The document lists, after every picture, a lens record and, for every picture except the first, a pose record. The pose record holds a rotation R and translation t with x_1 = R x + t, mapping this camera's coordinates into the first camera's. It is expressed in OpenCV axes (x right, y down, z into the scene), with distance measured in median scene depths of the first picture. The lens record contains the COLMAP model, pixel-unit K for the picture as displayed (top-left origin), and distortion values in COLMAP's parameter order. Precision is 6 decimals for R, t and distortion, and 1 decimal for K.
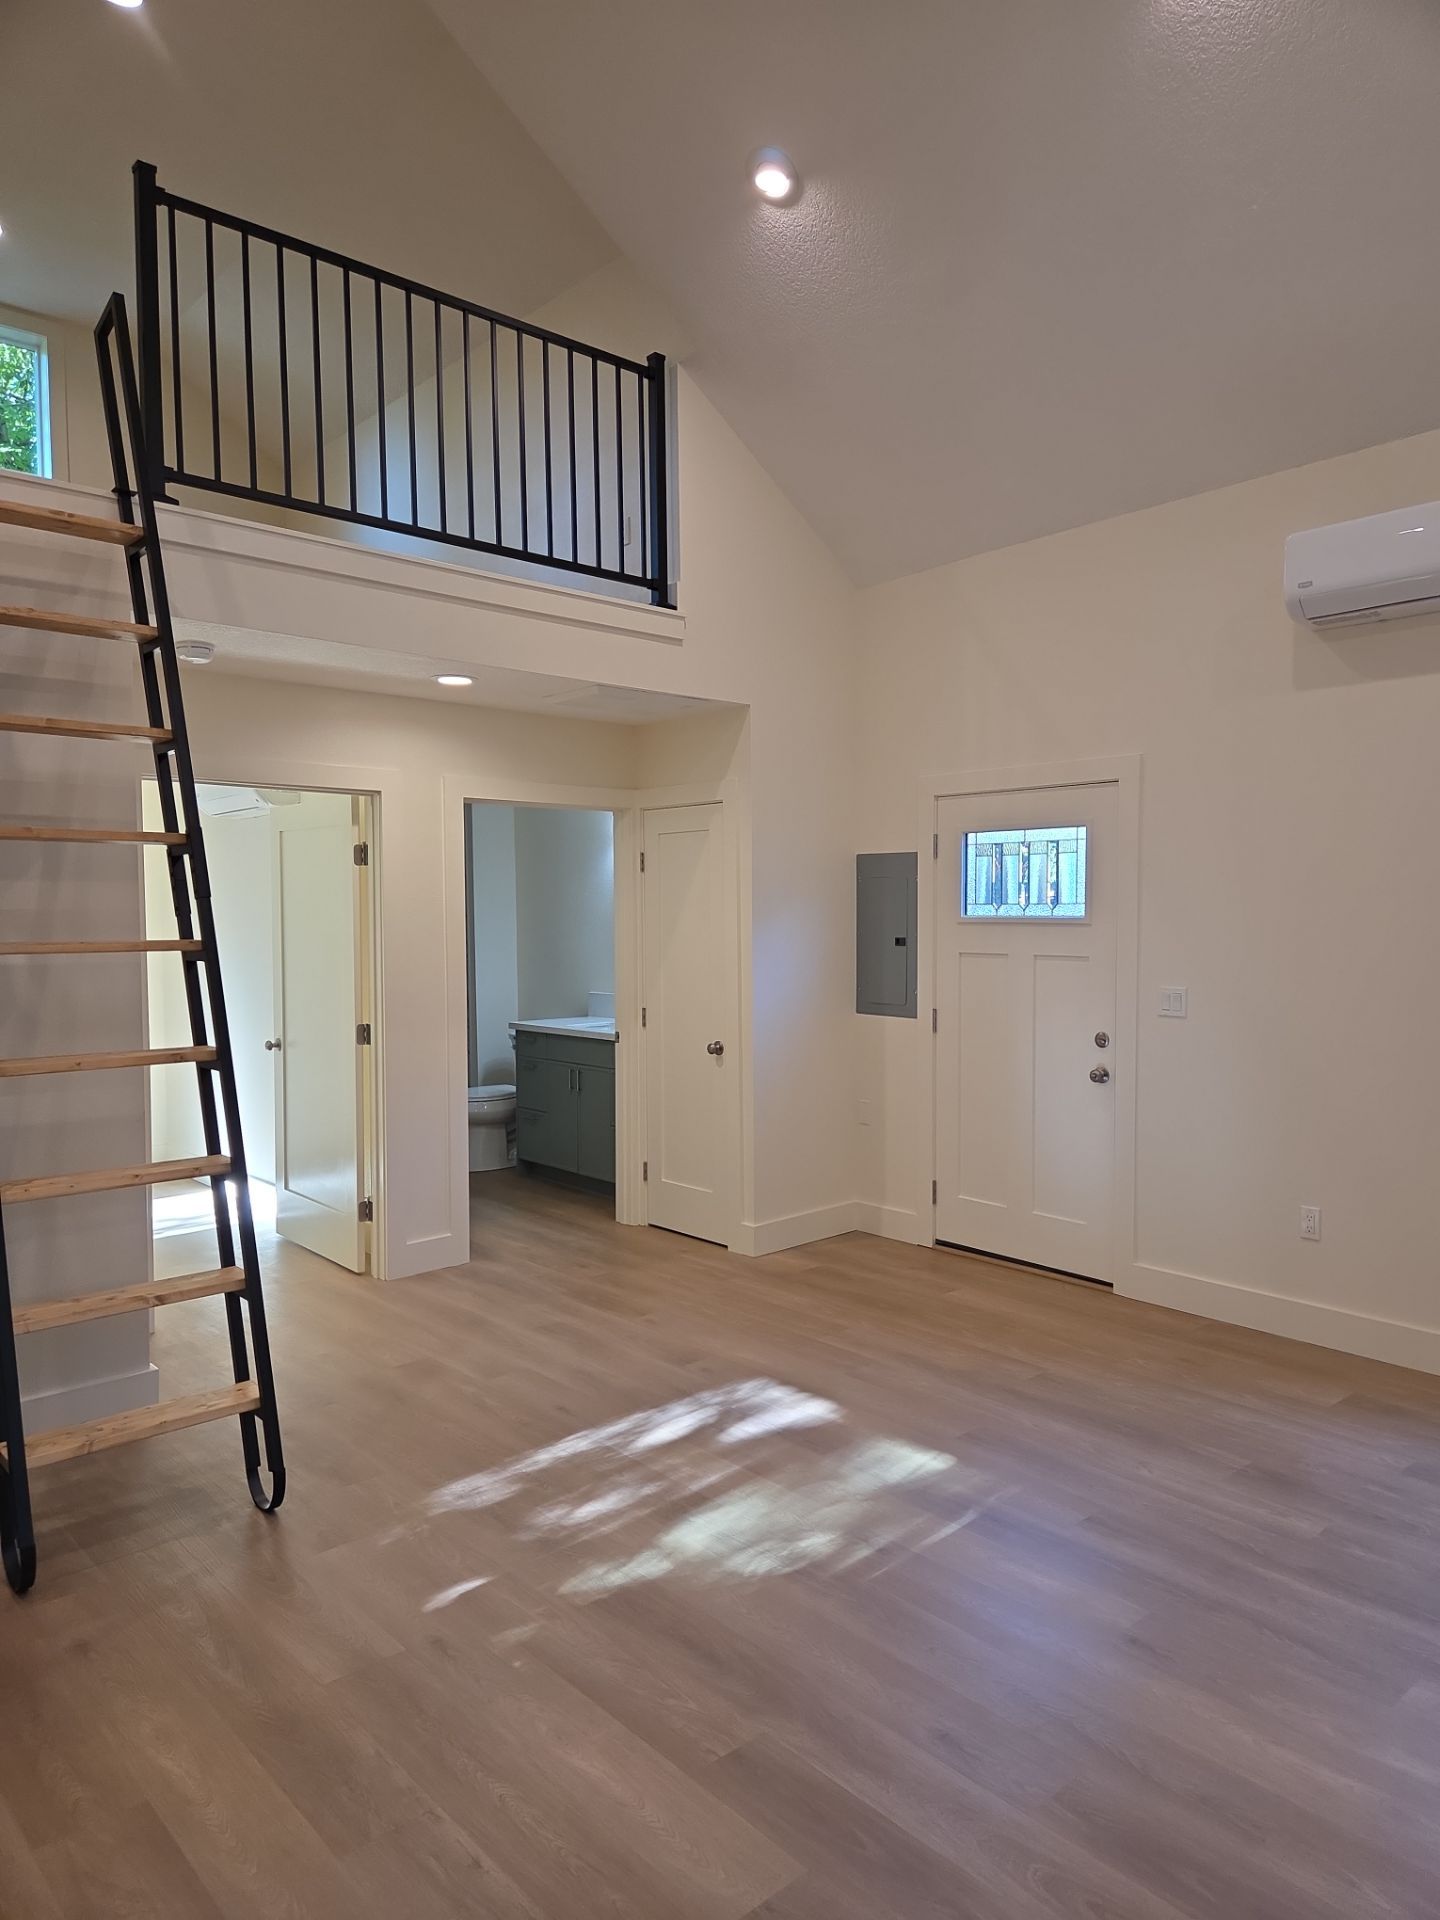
lens RADIAL K [[1238.6, 0, 720.0], [0, 1238.6, 960.0], [0, 0, 1]] dist [-0.067167, -0.002487]
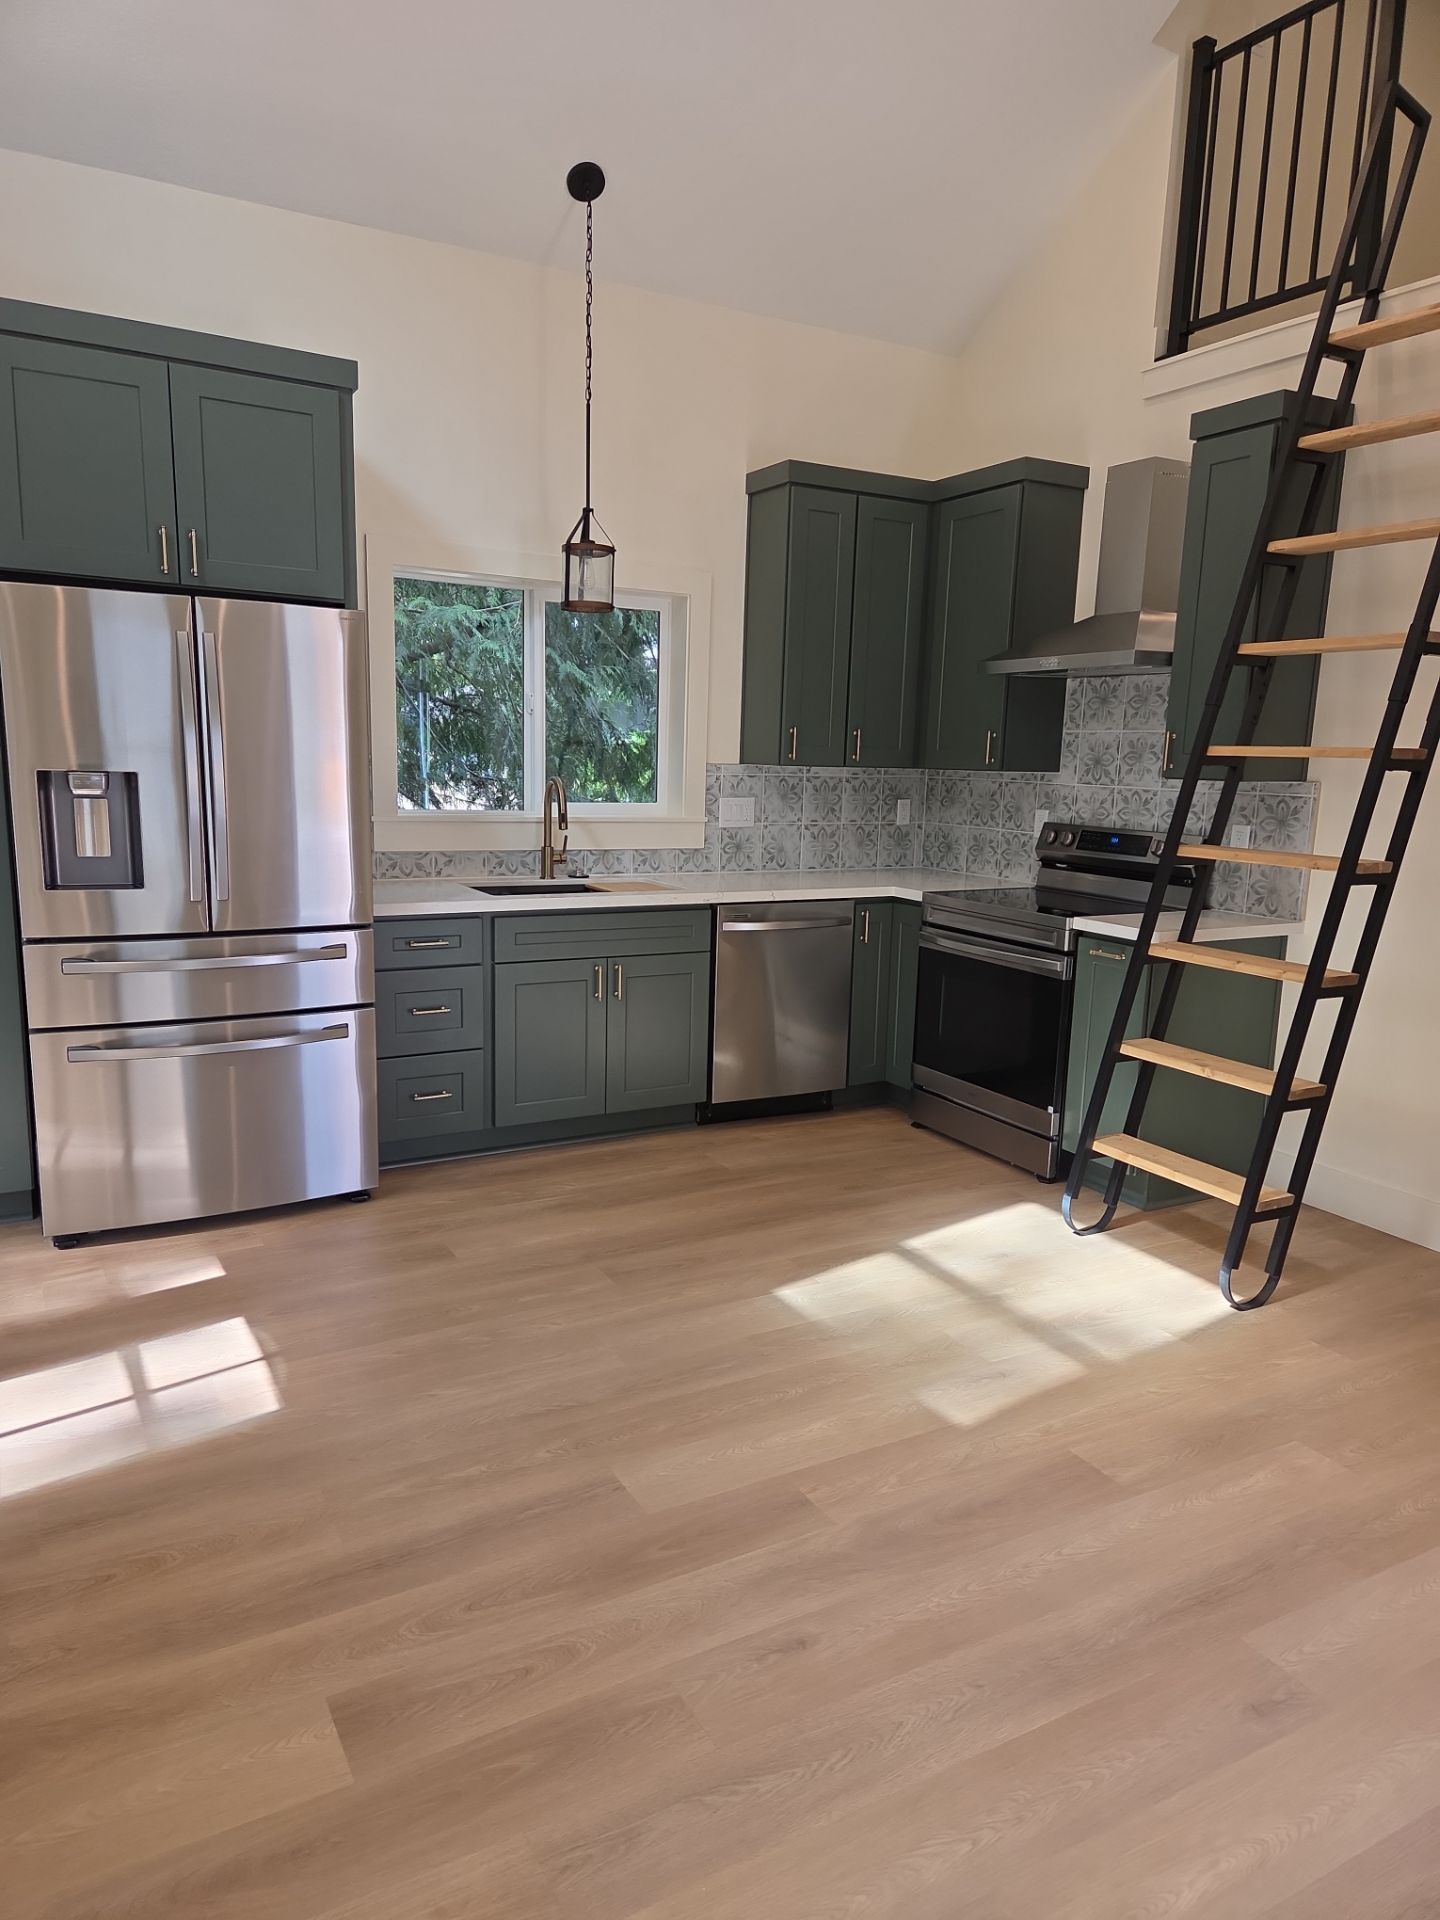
lens RADIAL K [[1238.6, 0, 720.0], [0, 1238.6, 960.0], [0, 0, 1]] dist [-0.067167, -0.002487]
pose [[-0.196395, 0.166720, -0.966247, 1.067277], [-0.067453, 0.980807, 0.182942, -0.008726], [0.978202, 0.101105, -0.181380, 1.146429]]
